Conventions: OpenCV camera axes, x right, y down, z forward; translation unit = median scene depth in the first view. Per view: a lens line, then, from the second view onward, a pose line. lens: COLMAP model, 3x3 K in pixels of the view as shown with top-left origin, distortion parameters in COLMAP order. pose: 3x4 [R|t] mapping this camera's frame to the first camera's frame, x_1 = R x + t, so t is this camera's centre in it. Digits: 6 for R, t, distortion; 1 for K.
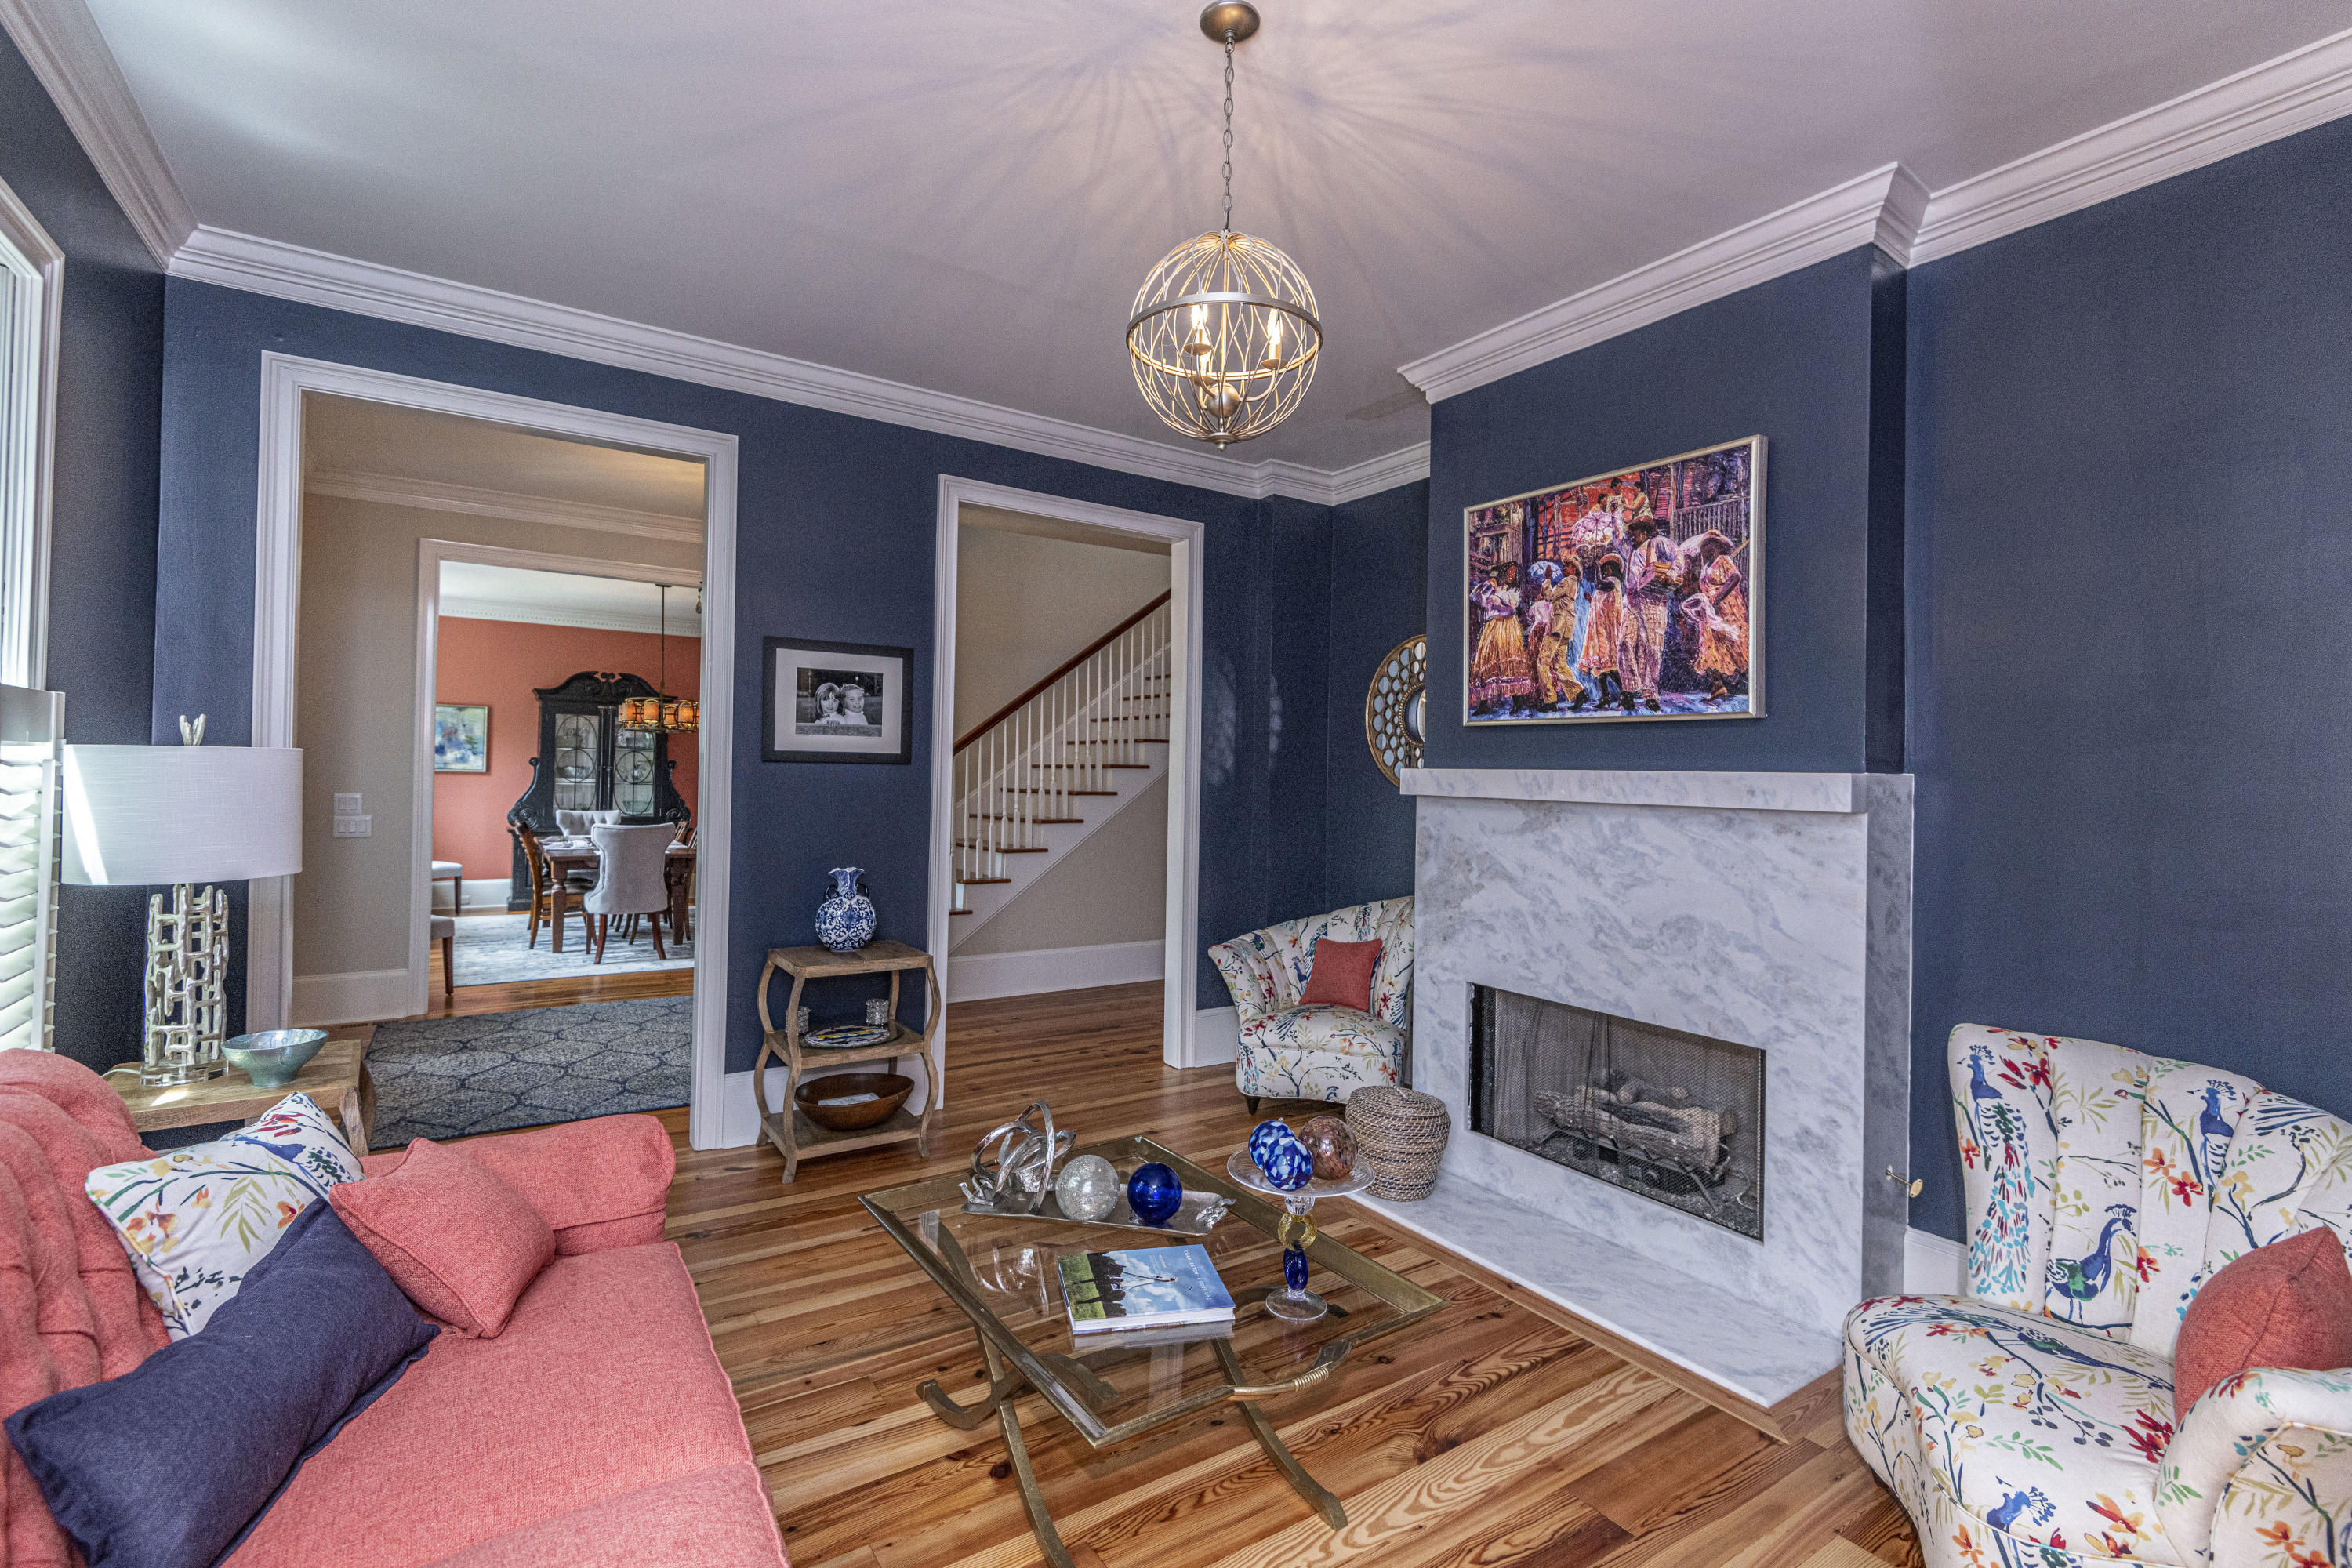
lens RADIAL K [[1053.0, 0, 1181.9], [0, 1053.0, 764.4], [0, 0, 1]] dist [0.000143, -0.000828]
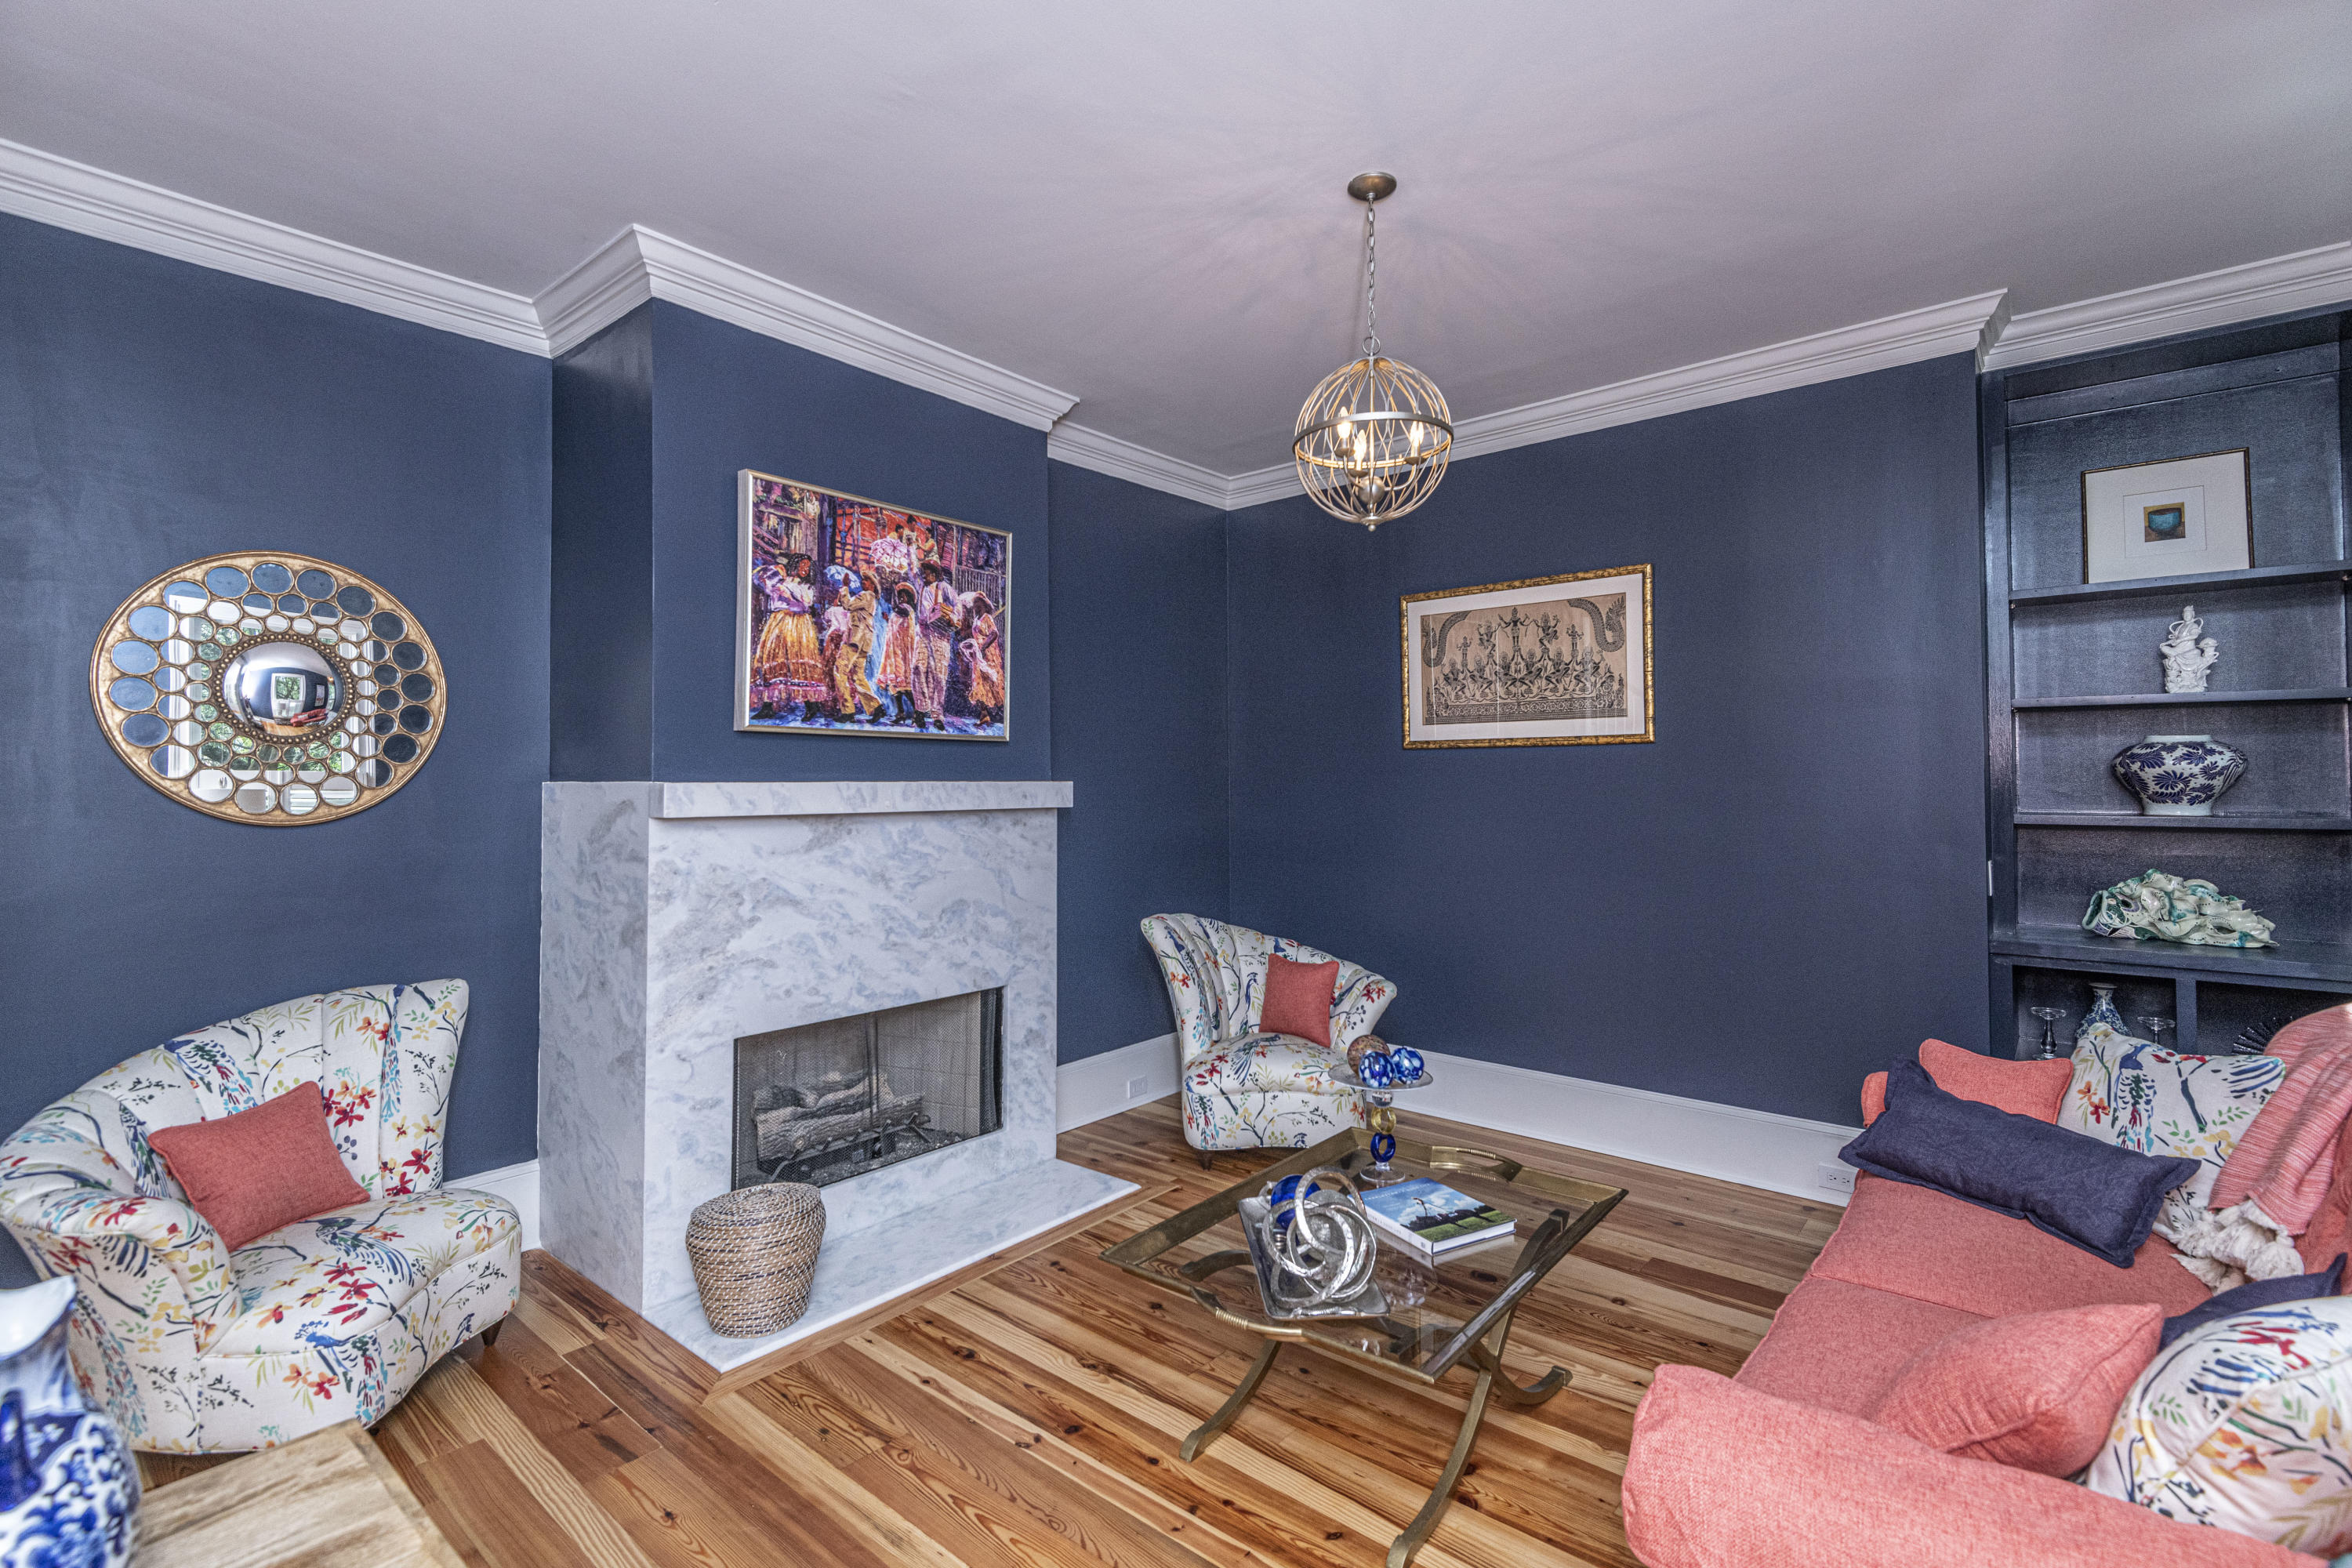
lens RADIAL K [[1053.0, 0, 1181.9], [0, 1053.0, 764.4], [0, 0, 1]] dist [0.000143, -0.000828]
pose [[-0.291235, -0.000589, 0.956651, -0.711461], [-0.006897, 0.999975, -0.001483, -0.012276], [-0.956627, -0.007030, -0.291232, 1.031440]]
